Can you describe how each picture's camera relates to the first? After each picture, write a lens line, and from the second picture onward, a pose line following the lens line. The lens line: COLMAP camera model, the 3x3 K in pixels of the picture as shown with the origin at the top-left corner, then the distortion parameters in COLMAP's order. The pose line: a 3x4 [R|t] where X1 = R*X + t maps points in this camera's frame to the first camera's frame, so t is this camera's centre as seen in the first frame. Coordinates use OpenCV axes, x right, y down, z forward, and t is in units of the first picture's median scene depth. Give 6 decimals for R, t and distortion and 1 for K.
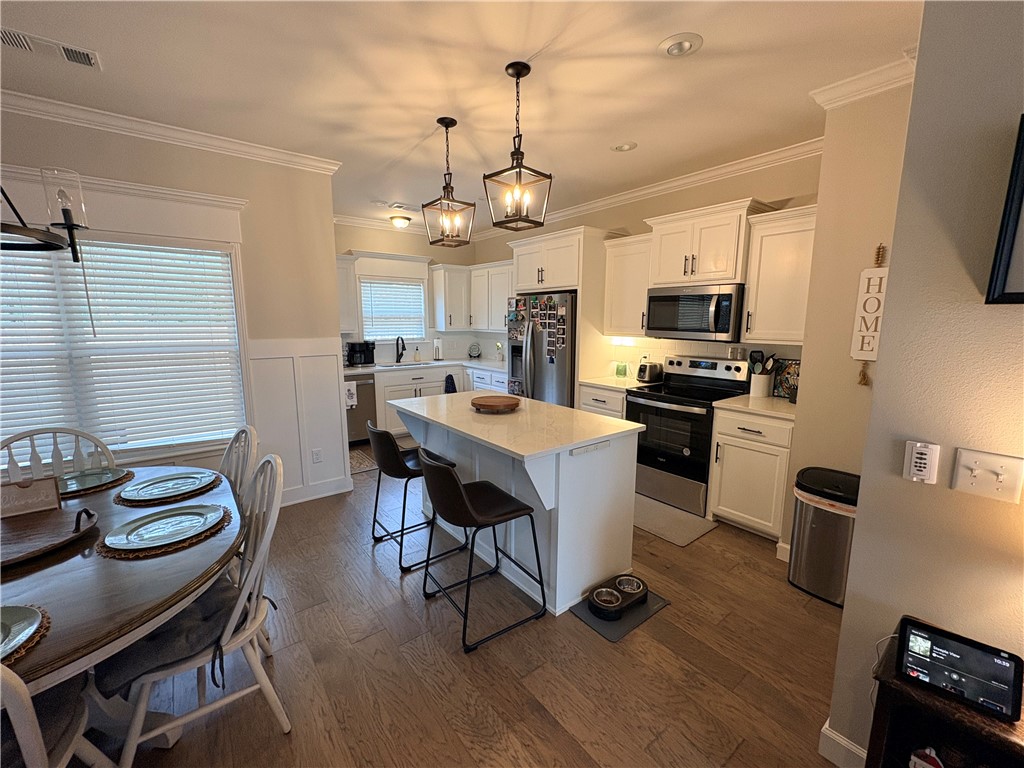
lens RADIAL K [[423.2, 0, 507.3], [0, 423.2, 383.9], [0, 0, 1]] dist [0.004023, -0.001884]
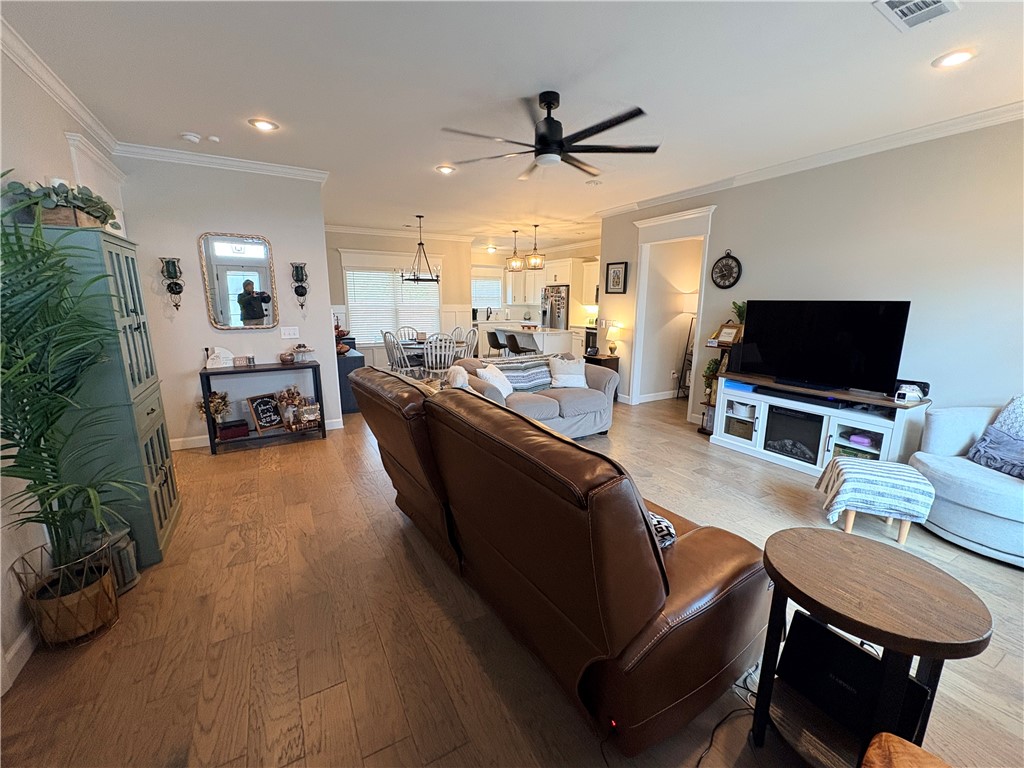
lens RADIAL K [[405.5, 0, 511.4], [0, 405.5, 384.2], [0, 0, 1]] dist [0.005874, -0.000200]
pose [[0.990359, 0.032945, -0.134548, 0.217892], [-0.026080, 0.998282, 0.052471, 0.272894], [0.136045, -0.048457, 0.989517, -1.638973]]
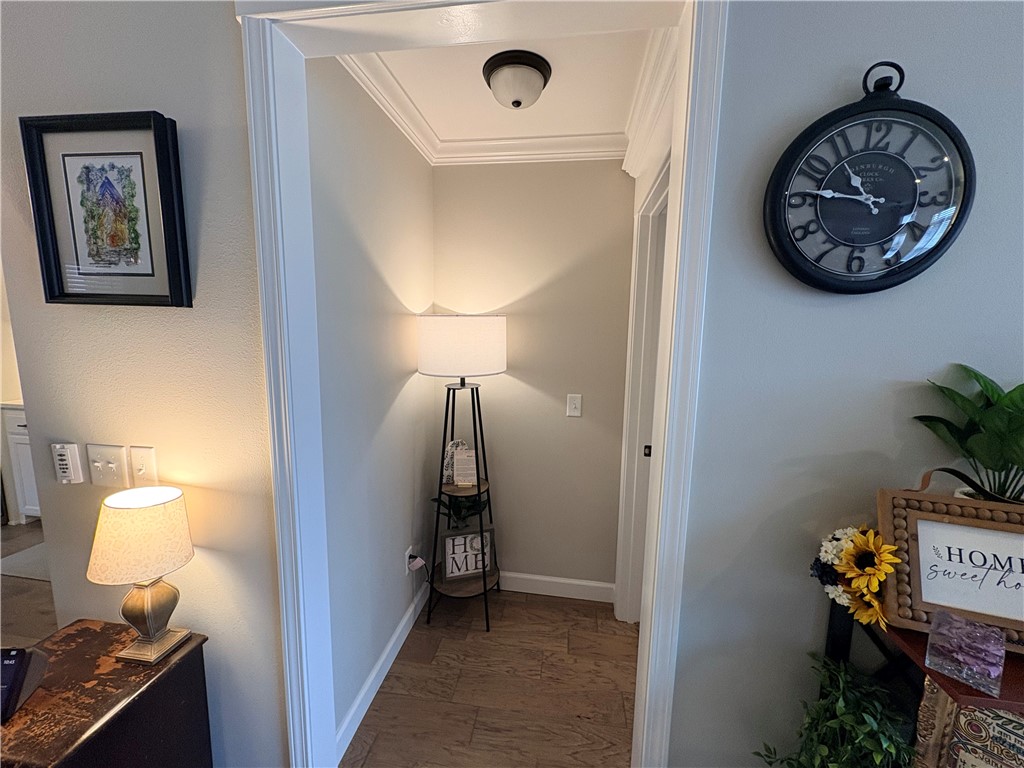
lens RADIAL K [[405.5, 0, 511.1], [0, 405.5, 387.6], [0, 0, 1]] dist [0.005874, -0.000200]
pose [[0.710211, -0.085327, 0.698799, 0.415536], [0.090060, 0.995484, 0.030023, 0.028874], [-0.698205, 0.041611, 0.714688, -0.160721]]
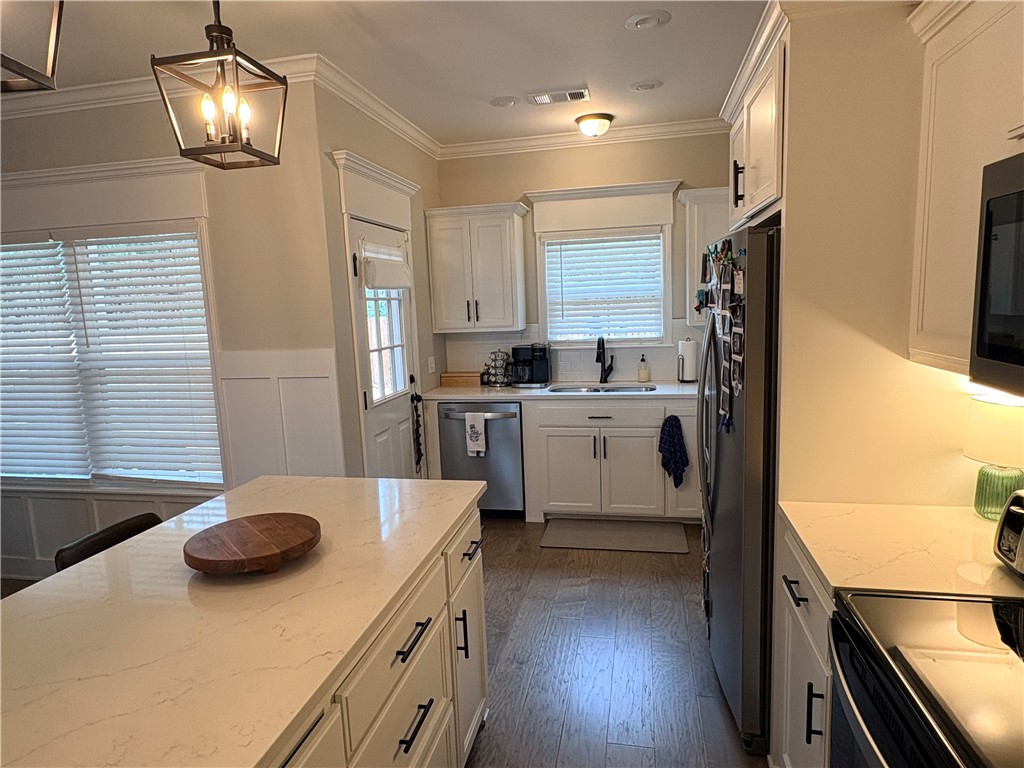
lens RADIAL K [[606.7, 0, 506.3], [0, 606.7, 388.5], [0, 0, 1]] dist [-0.000500, -0.001084]
pose [[0.650526, 0.079702, -0.755291, 0.493942], [-0.074300, 0.996387, 0.041149, -0.124408], [0.755841, 0.029349, 0.654097, 0.724806]]
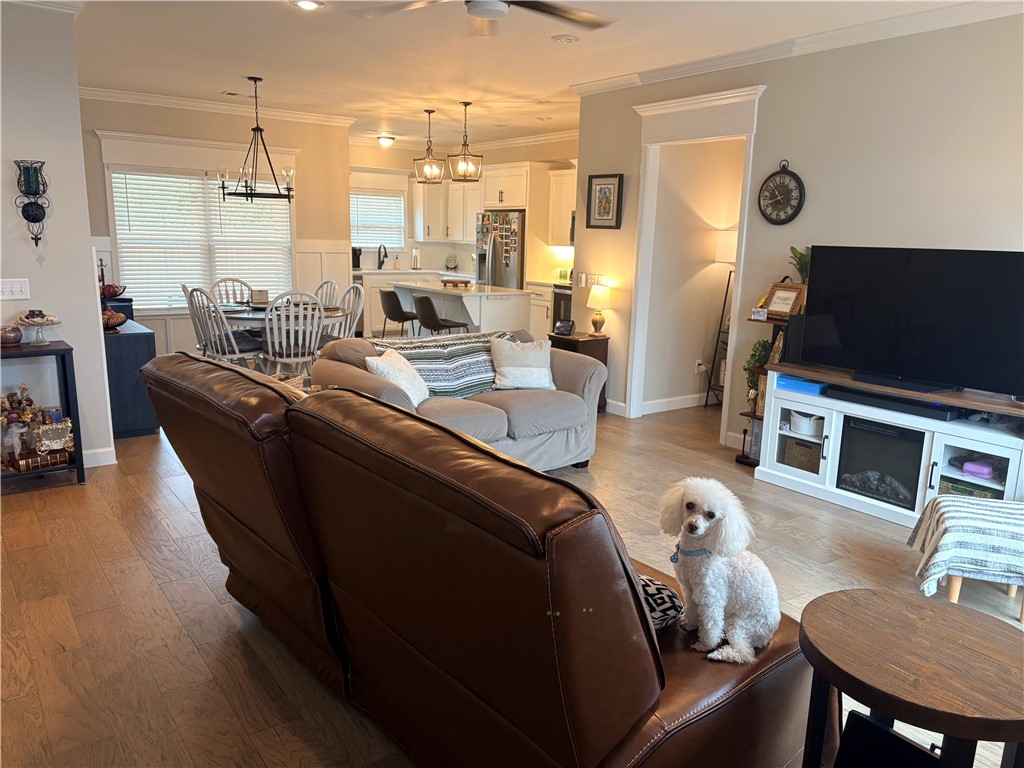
lens RADIAL K [[733.7, 0, 501.8], [0, 733.7, 392.4], [0, 0, 1]] dist [0.043787, -0.032433]
pose [[0.999178, 0.030499, -0.026688, 0.221366], [-0.028838, 0.997748, 0.060553, 0.271135], [0.028474, -0.059734, 0.997808, -1.714572]]
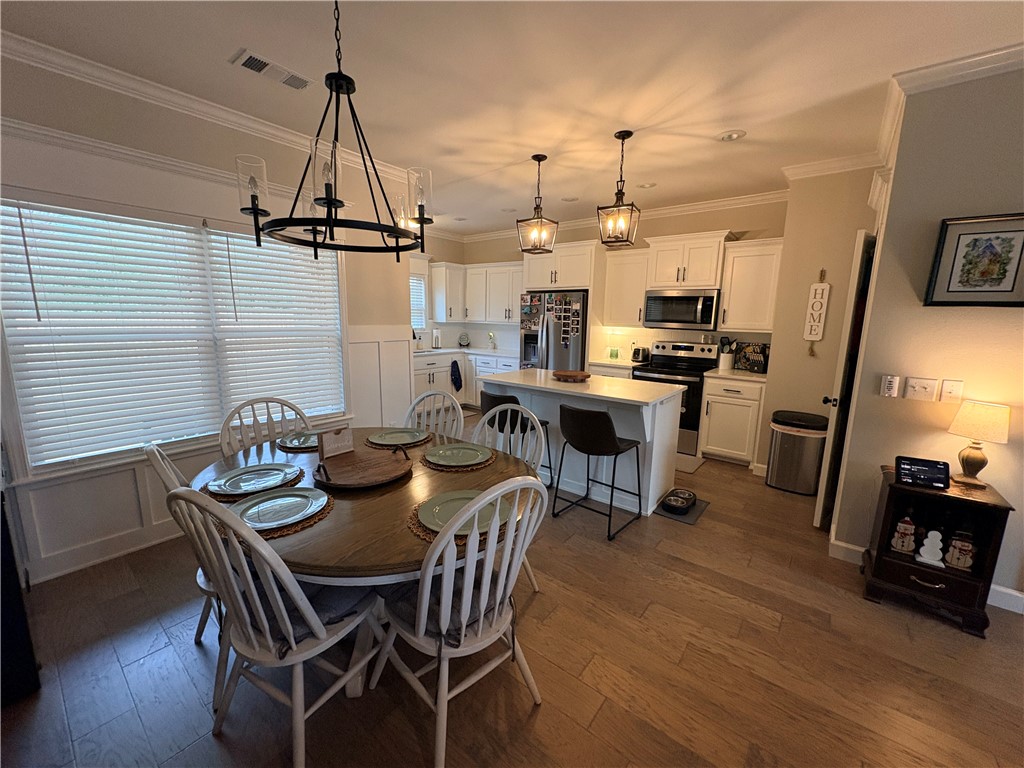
lens RADIAL K [[405.5, 0, 511.1], [0, 405.5, 383.2], [0, 0, 1]] dist [0.005874, -0.000200]
pose [[0.970390, -0.024982, 0.240250, -0.467700], [0.020878, 0.999590, 0.019611, 0.037943], [-0.240641, -0.014015, 0.970513, -0.164360]]
